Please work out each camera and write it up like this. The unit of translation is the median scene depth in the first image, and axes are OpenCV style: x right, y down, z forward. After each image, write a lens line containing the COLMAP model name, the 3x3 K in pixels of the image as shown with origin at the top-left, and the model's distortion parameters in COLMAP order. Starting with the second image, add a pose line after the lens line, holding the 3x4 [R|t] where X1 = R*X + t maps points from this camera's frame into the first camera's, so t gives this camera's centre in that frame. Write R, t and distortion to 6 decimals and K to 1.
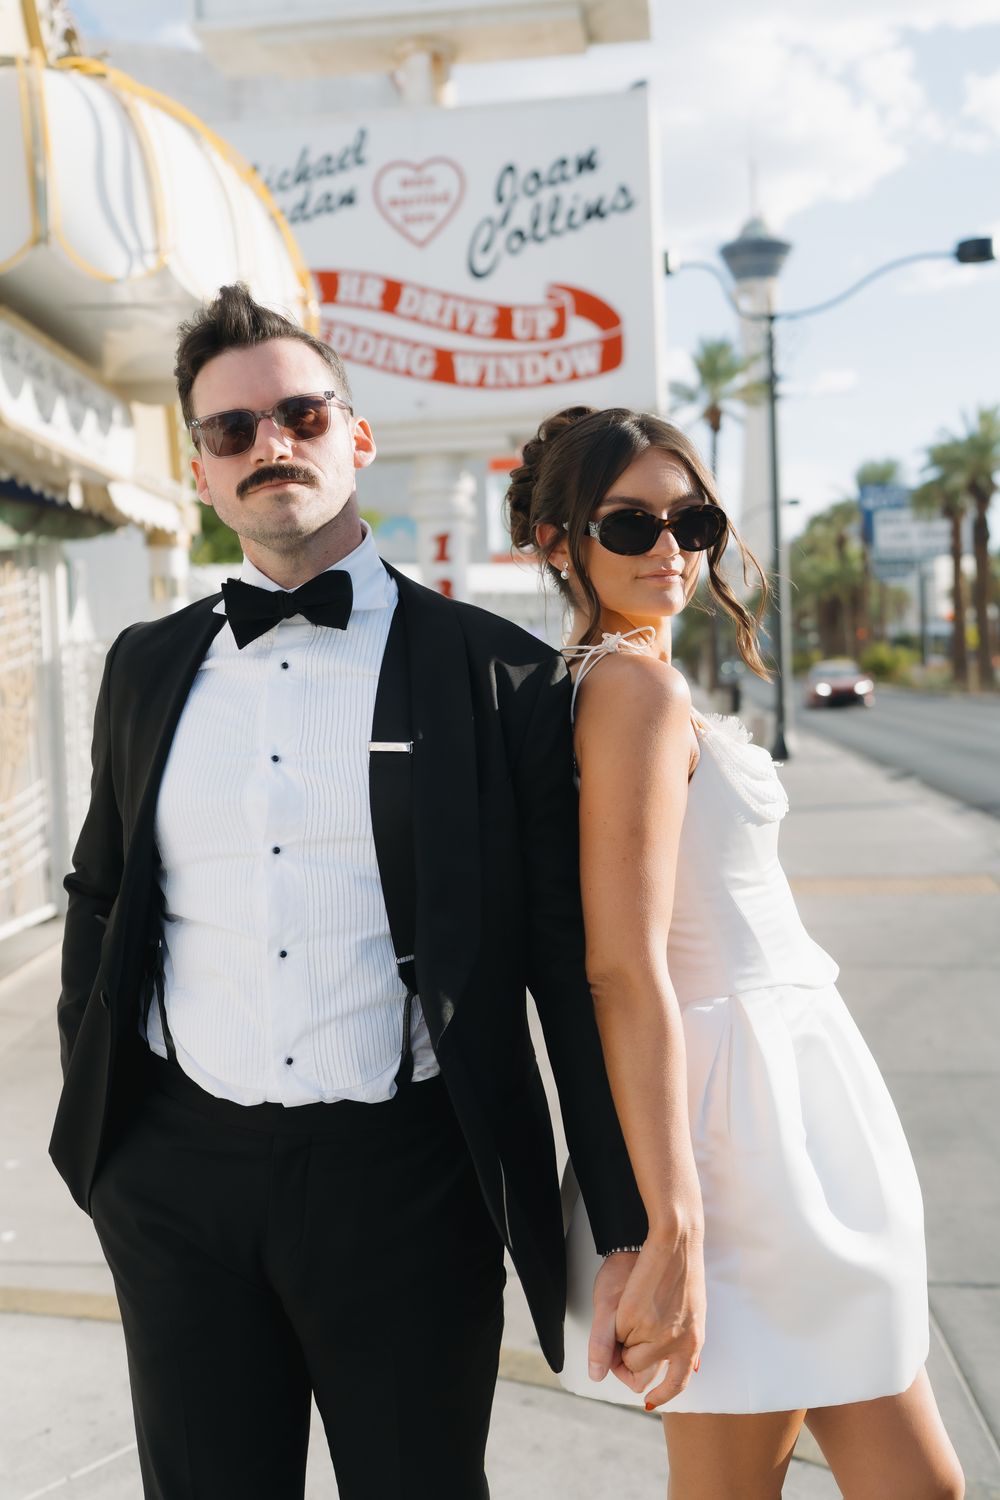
lens RADIAL K [[1438.4, 0, 500.0], [0, 1438.4, 750.0], [0, 0, 1]] dist [-0.010283, 0.004912]
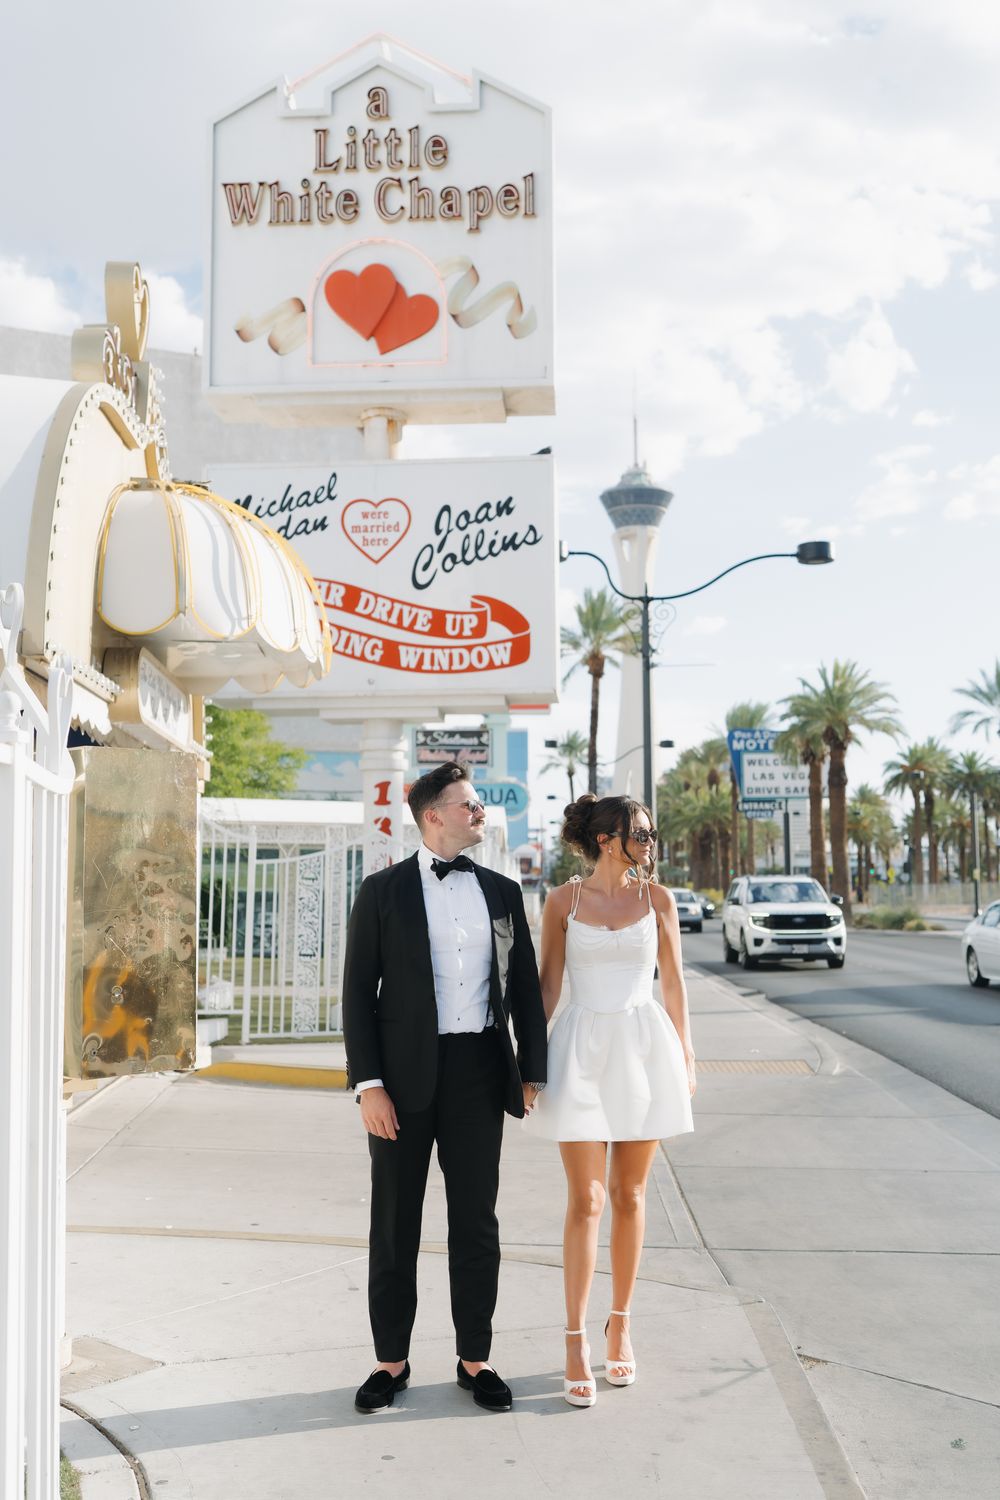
lens RADIAL K [[1438.4, 0, 500.0], [0, 1438.4, 750.0], [0, 0, 1]] dist [-0.010283, 0.004912]
pose [[0.996038, 0.037000, 0.080866, -0.042046], [-0.024145, 0.987696, -0.154512, 0.014478], [-0.085588, 0.151948, 0.984676, -0.262180]]
